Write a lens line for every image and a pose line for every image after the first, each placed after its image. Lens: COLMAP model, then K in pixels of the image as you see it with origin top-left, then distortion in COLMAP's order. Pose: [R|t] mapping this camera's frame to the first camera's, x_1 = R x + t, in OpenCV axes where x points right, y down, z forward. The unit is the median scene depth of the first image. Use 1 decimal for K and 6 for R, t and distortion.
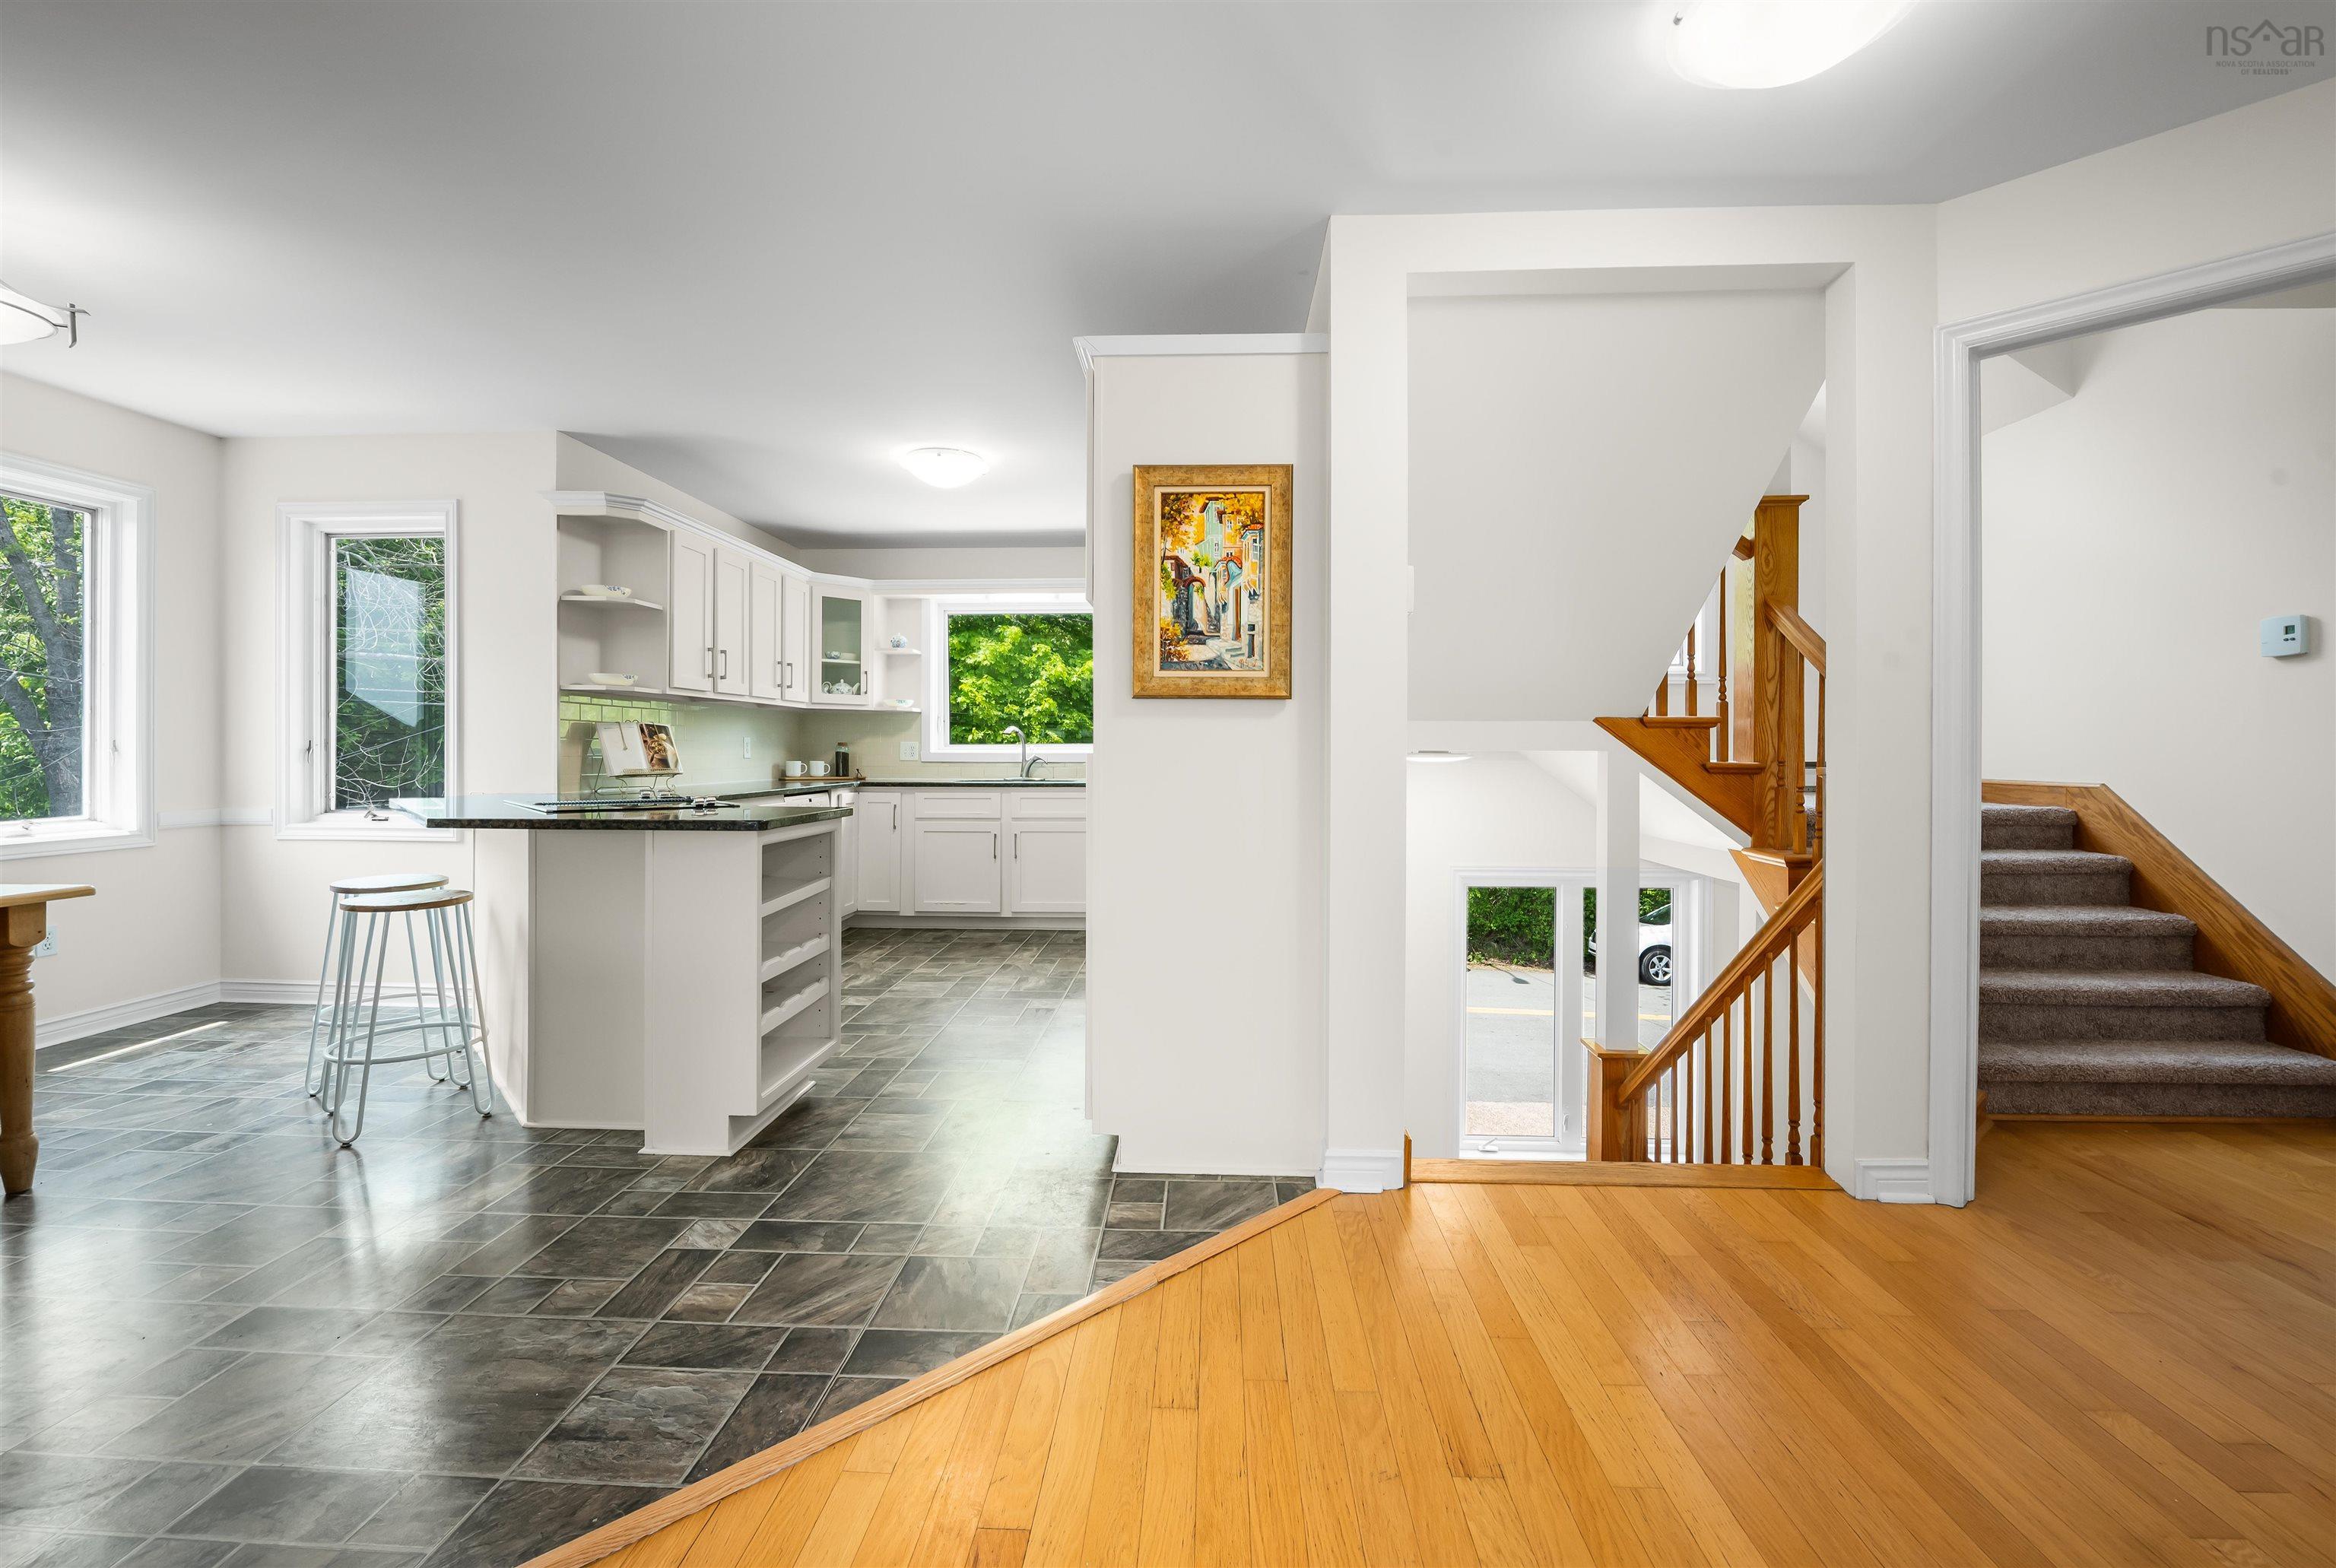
lens RADIAL K [[983.5, 0, 1169.1], [0, 983.5, 760.8], [0, 0, 1]] dist [-0.000578, -0.000276]
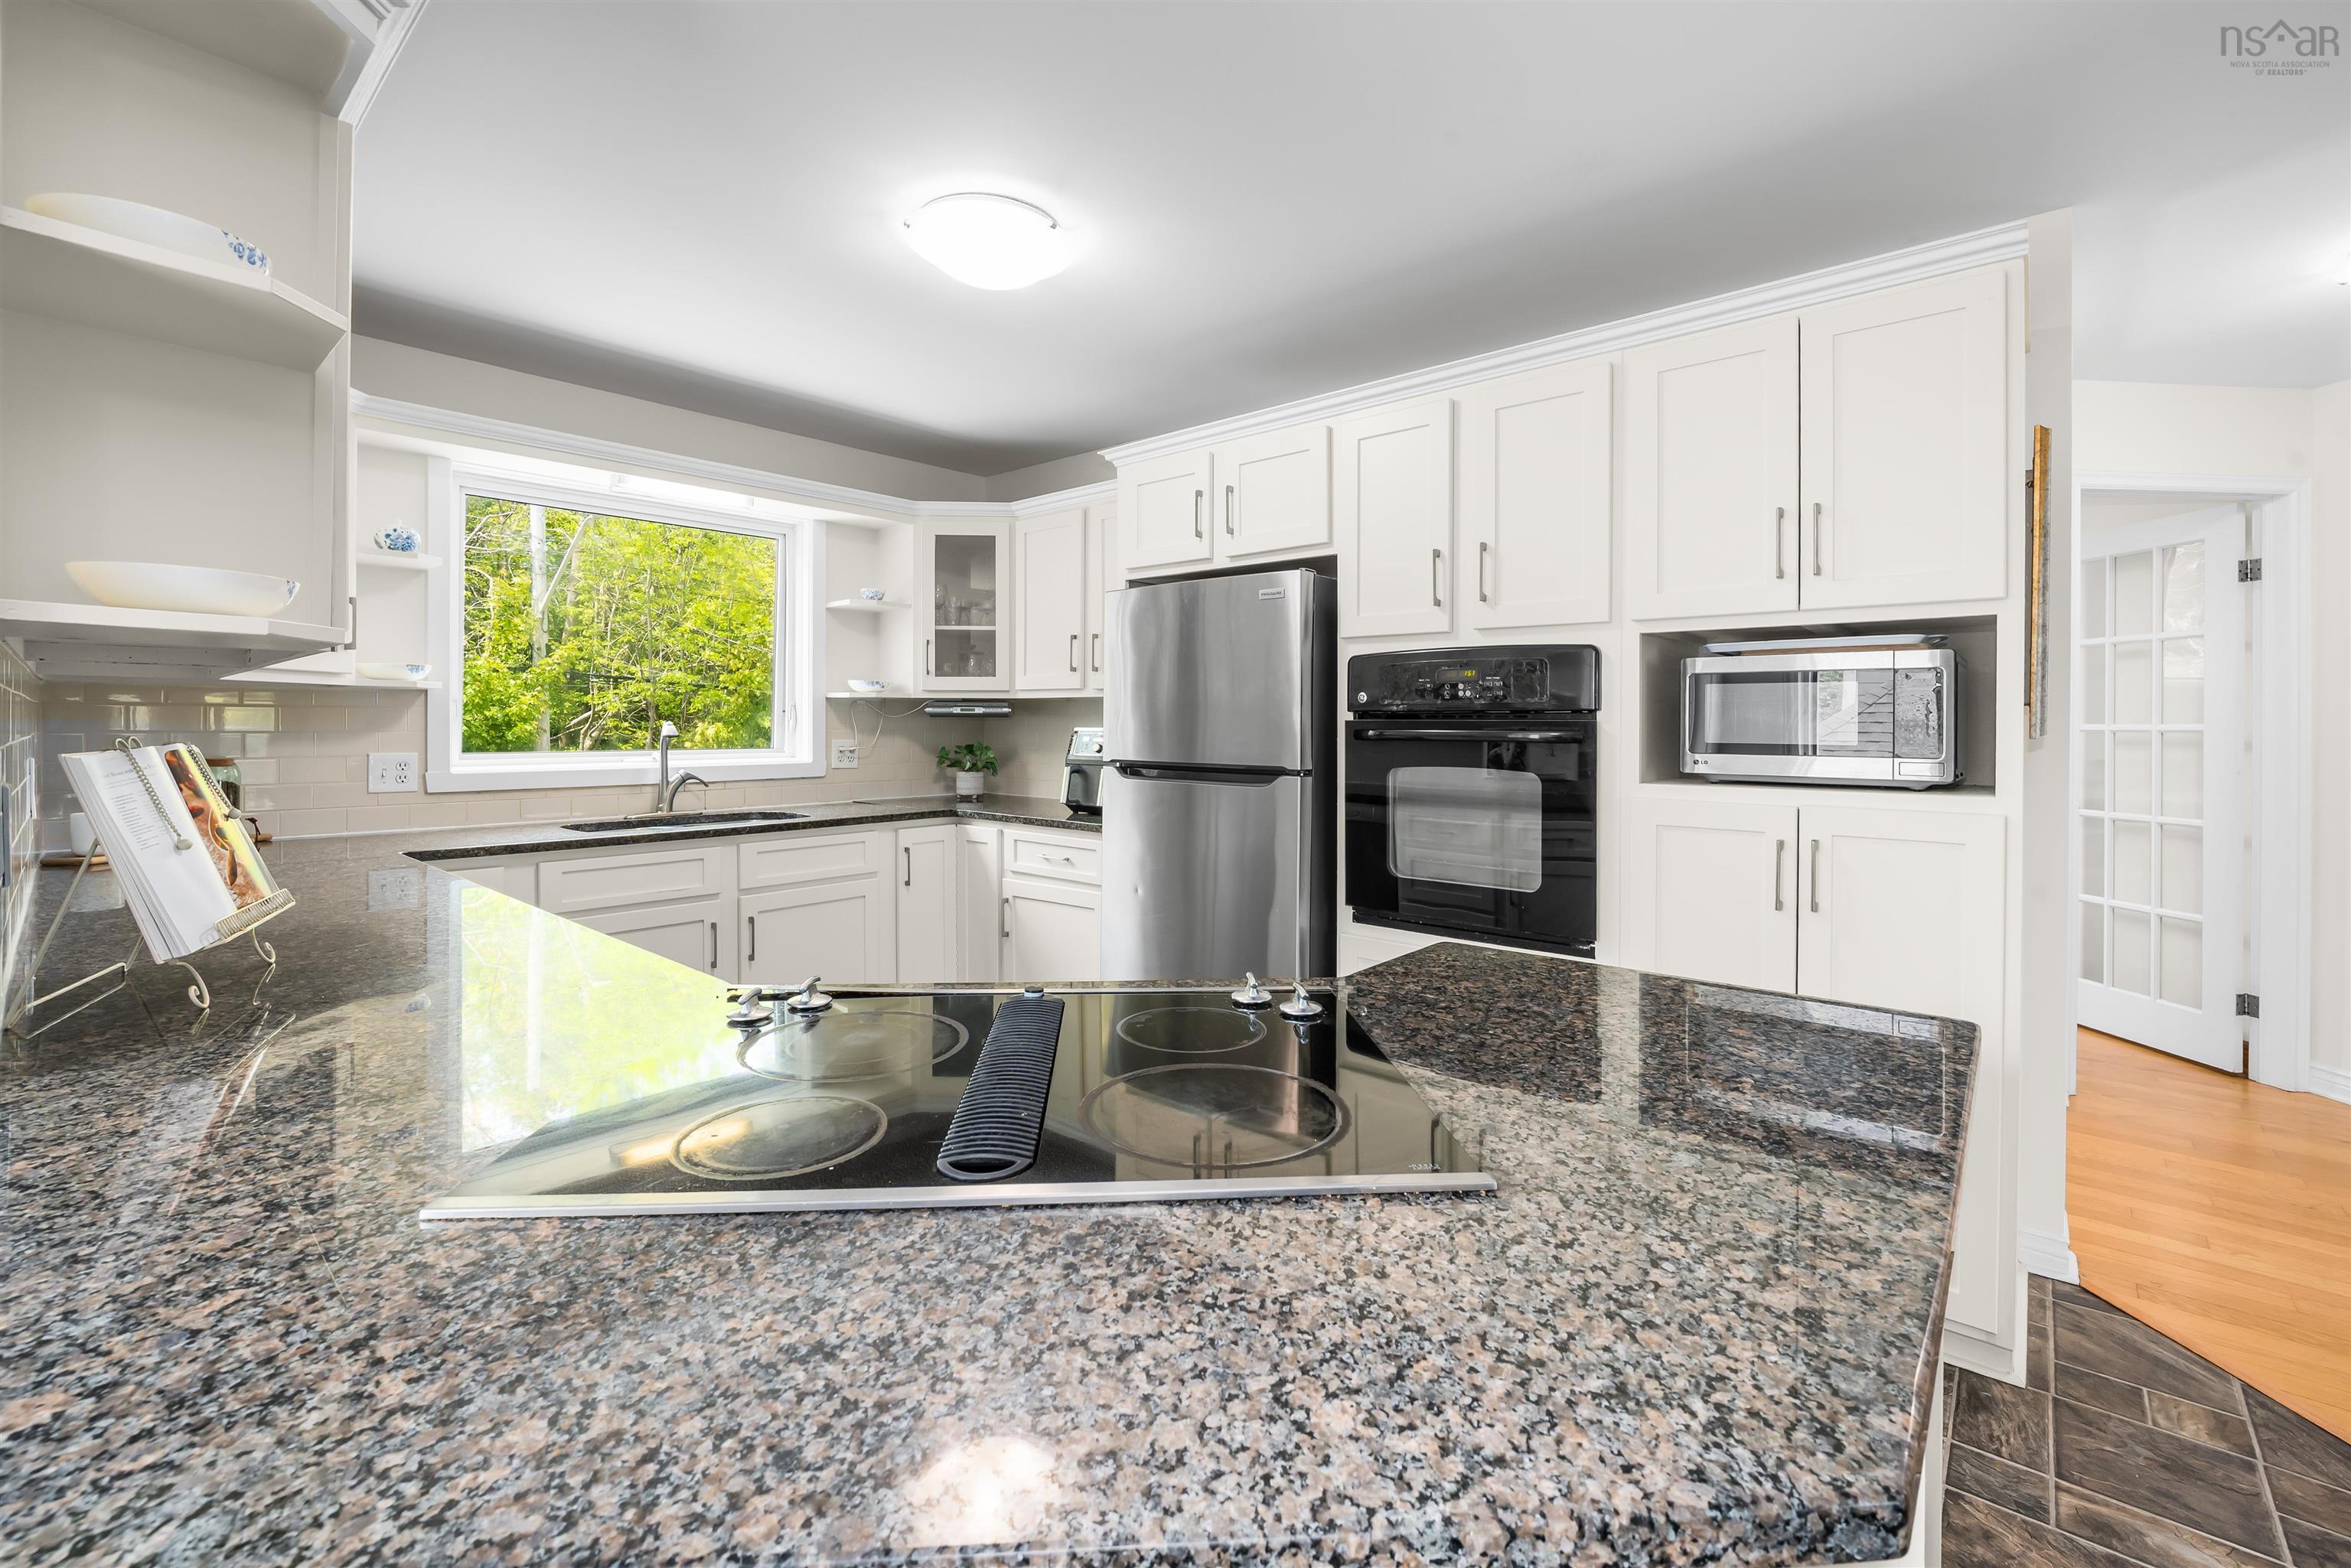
lens RADIAL K [[981.1, 0, 1178.5], [0, 981.1, 719.4], [0, 0, 1]] dist [-0.013863, -0.000242]
pose [[0.619999, 0.000188, 0.784603, -0.445786], [0.007429, 0.999954, -0.006110, -0.033130], [-0.784568, 0.009617, 0.619969, 0.468096]]
